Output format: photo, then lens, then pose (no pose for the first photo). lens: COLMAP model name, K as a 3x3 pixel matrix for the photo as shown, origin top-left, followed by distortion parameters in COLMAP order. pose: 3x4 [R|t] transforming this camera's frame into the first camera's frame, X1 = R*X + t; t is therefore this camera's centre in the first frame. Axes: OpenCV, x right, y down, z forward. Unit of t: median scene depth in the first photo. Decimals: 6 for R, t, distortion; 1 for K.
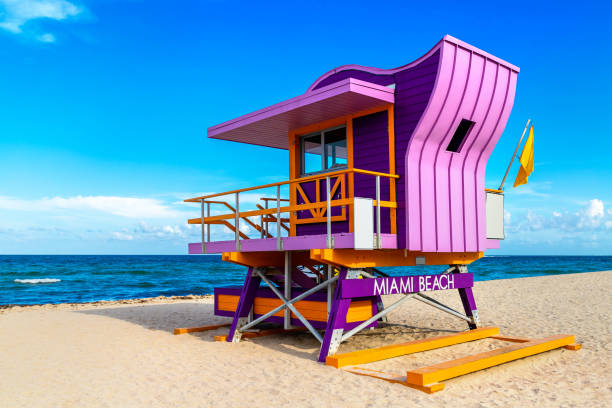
lens RADIAL K [[573.3, 0, 309.2], [0, 573.3, 207.5], [0, 0, 1]] dist [-0.003365, 0.000000]
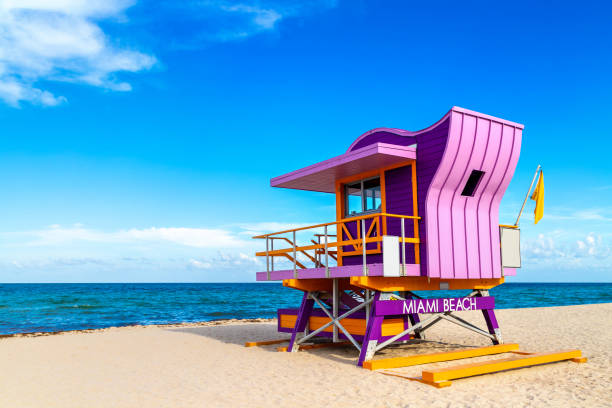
lens RADIAL K [[573.3, 0, 300.3], [0, 573.3, 206.5], [0, 0, 1]] dist [-0.003365, 0.000000]
pose [[0.990974, -0.020015, -0.132554, 0.058316], [0.013247, 0.998573, -0.051741, -0.016479], [0.133400, 0.049518, 0.989824, -0.253353]]
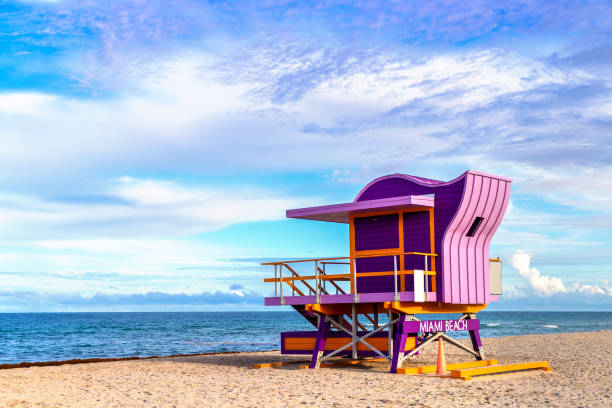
lens RADIAL K [[1138.4, 0, 305.7], [0, 1138.4, 202.4], [0, 0, 1]] dist [0.103768, 0.000000]
pose [[0.985451, 0.012254, 0.169515, -0.672083], [-0.009619, 0.999820, -0.016354, -0.132745], [-0.169685, 0.014486, 0.985392, -1.851499]]
